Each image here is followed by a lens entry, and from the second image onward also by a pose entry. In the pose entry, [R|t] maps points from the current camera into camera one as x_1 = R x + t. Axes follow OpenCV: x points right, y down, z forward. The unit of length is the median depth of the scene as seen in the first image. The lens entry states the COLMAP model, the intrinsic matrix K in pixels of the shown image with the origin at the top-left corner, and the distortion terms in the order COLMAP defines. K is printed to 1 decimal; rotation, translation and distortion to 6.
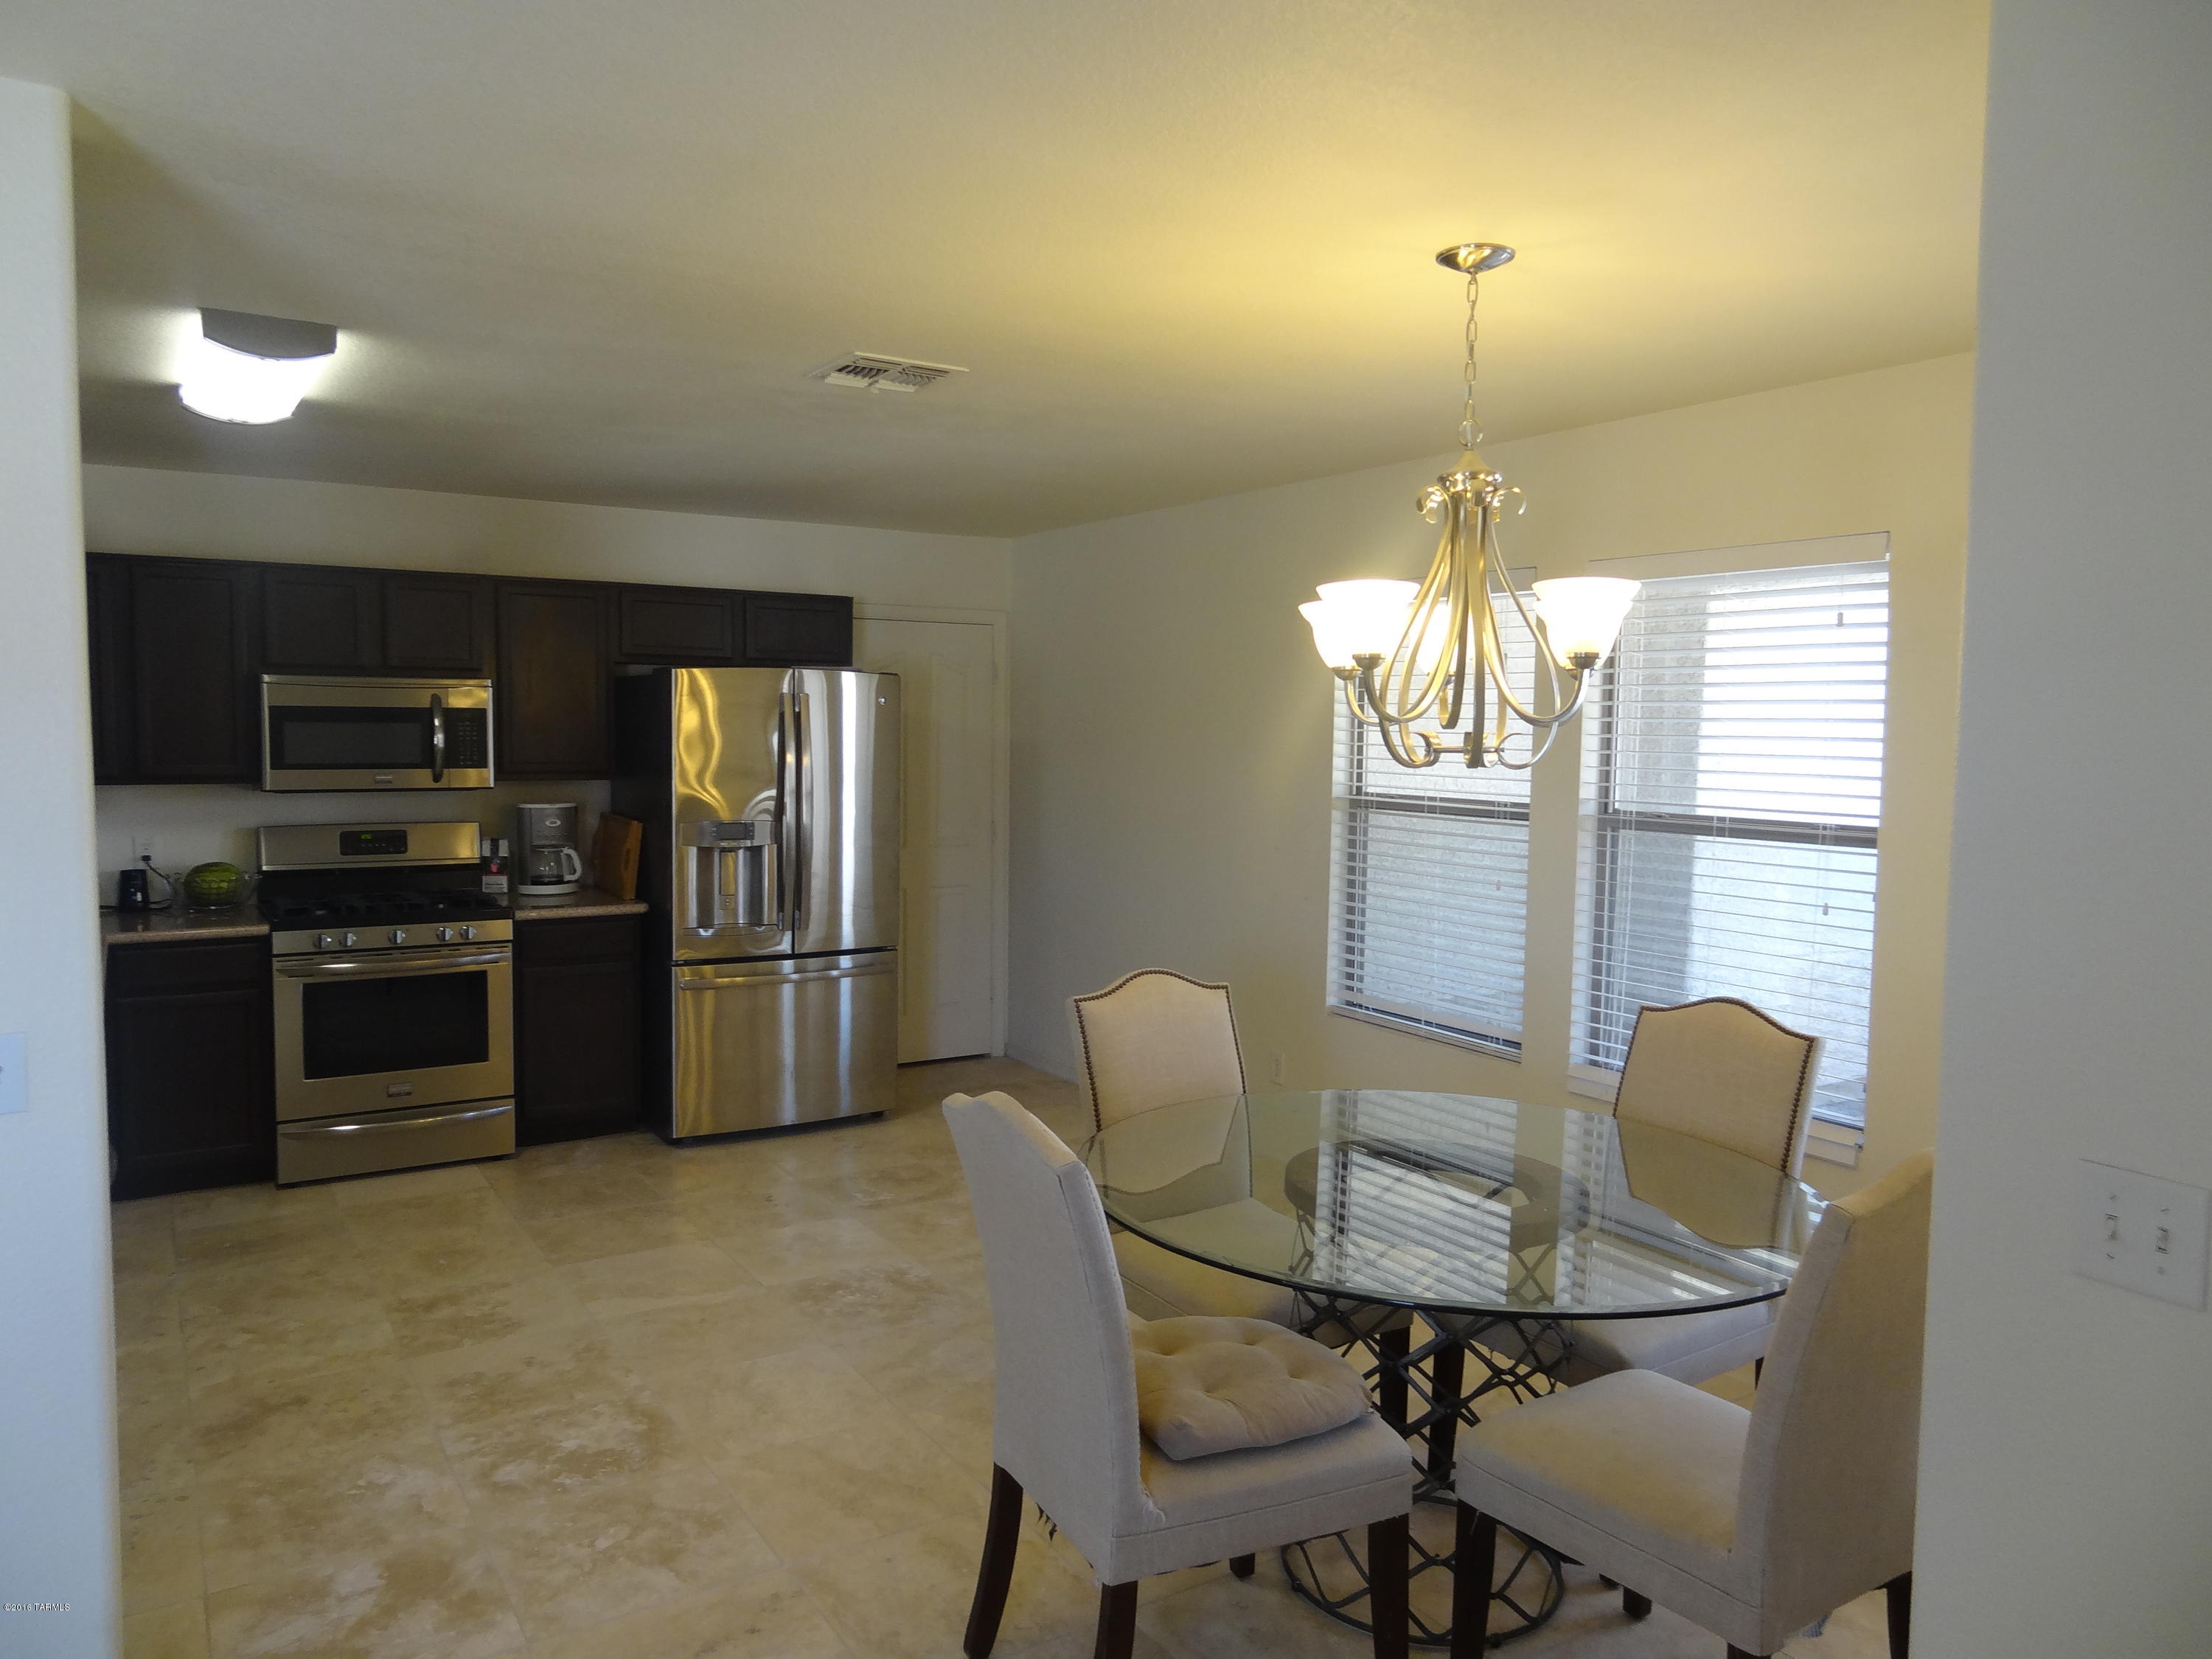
lens RADIAL K [[1570.1, 0, 1184.1], [0, 1570.1, 832.1], [0, 0, 1]] dist [0.000415, 0.005034]
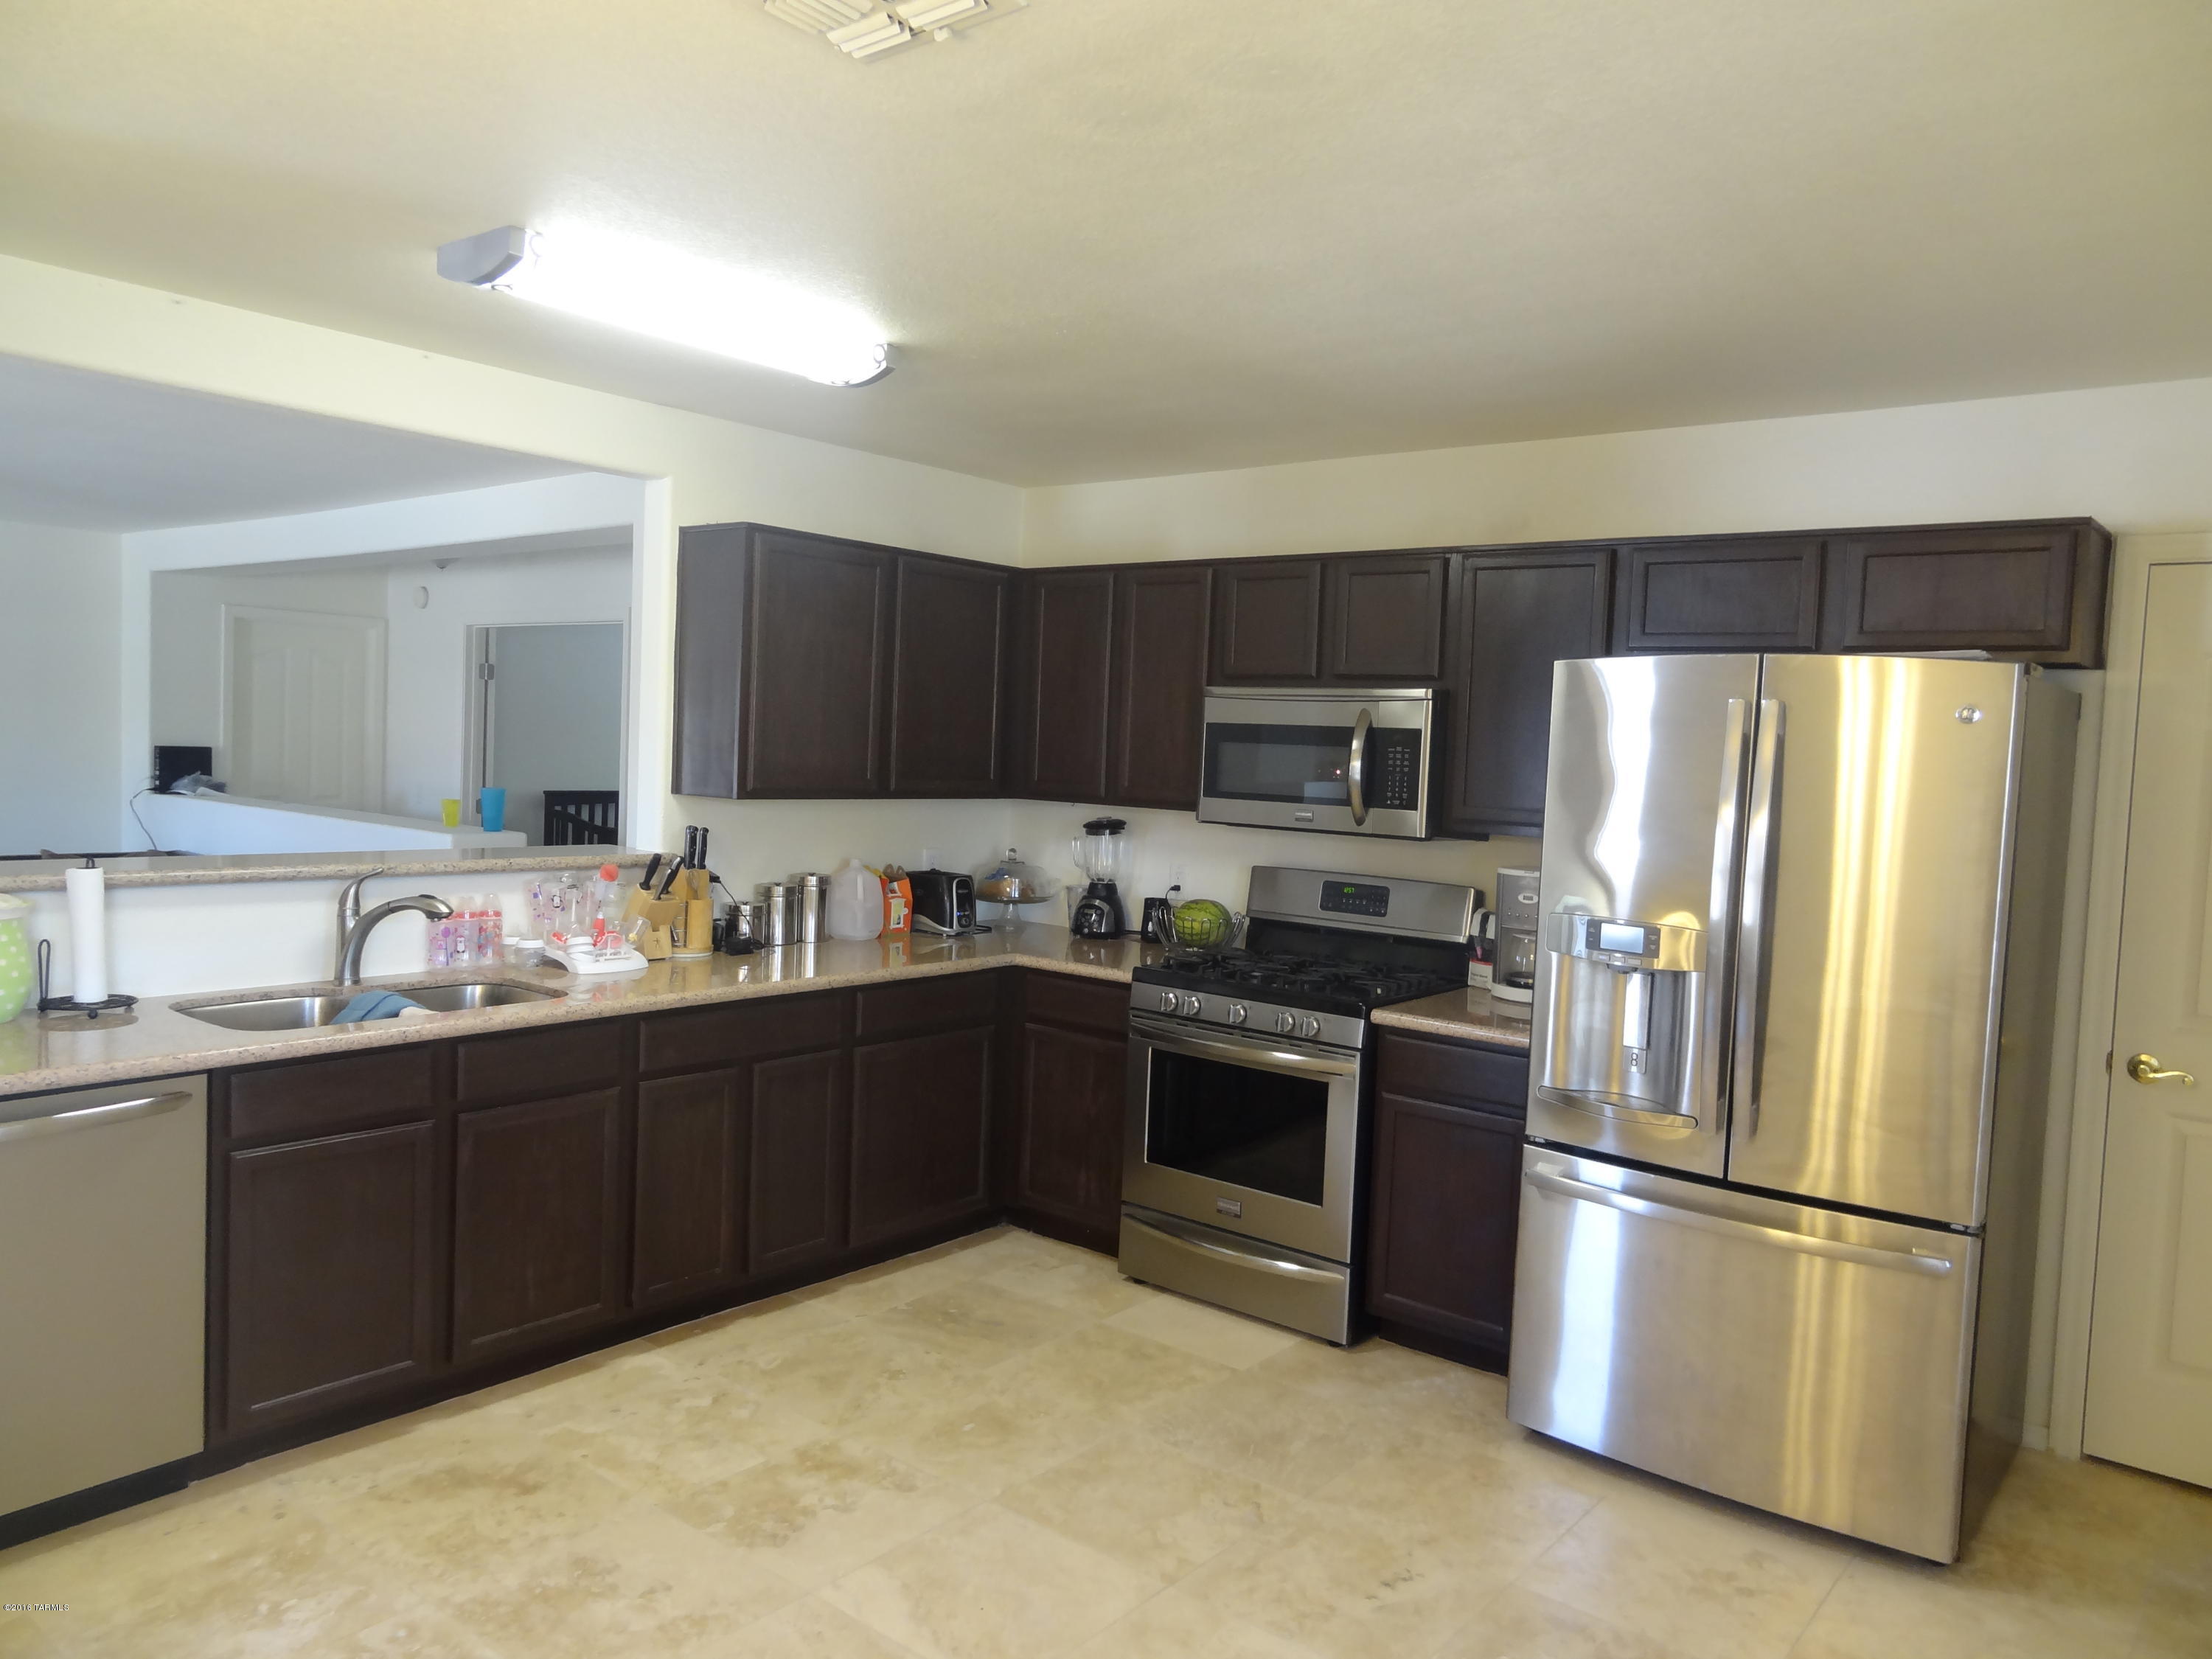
lens RADIAL K [[1570.1, 0, 1184.1], [0, 1570.1, 832.1], [0, 0, 1]] dist [0.000415, 0.005034]
pose [[0.270892, 0.048609, -0.961382, 0.241643], [-0.105356, 0.994222, 0.020583, -0.036545], [0.956827, 0.095712, 0.274448, 0.747301]]
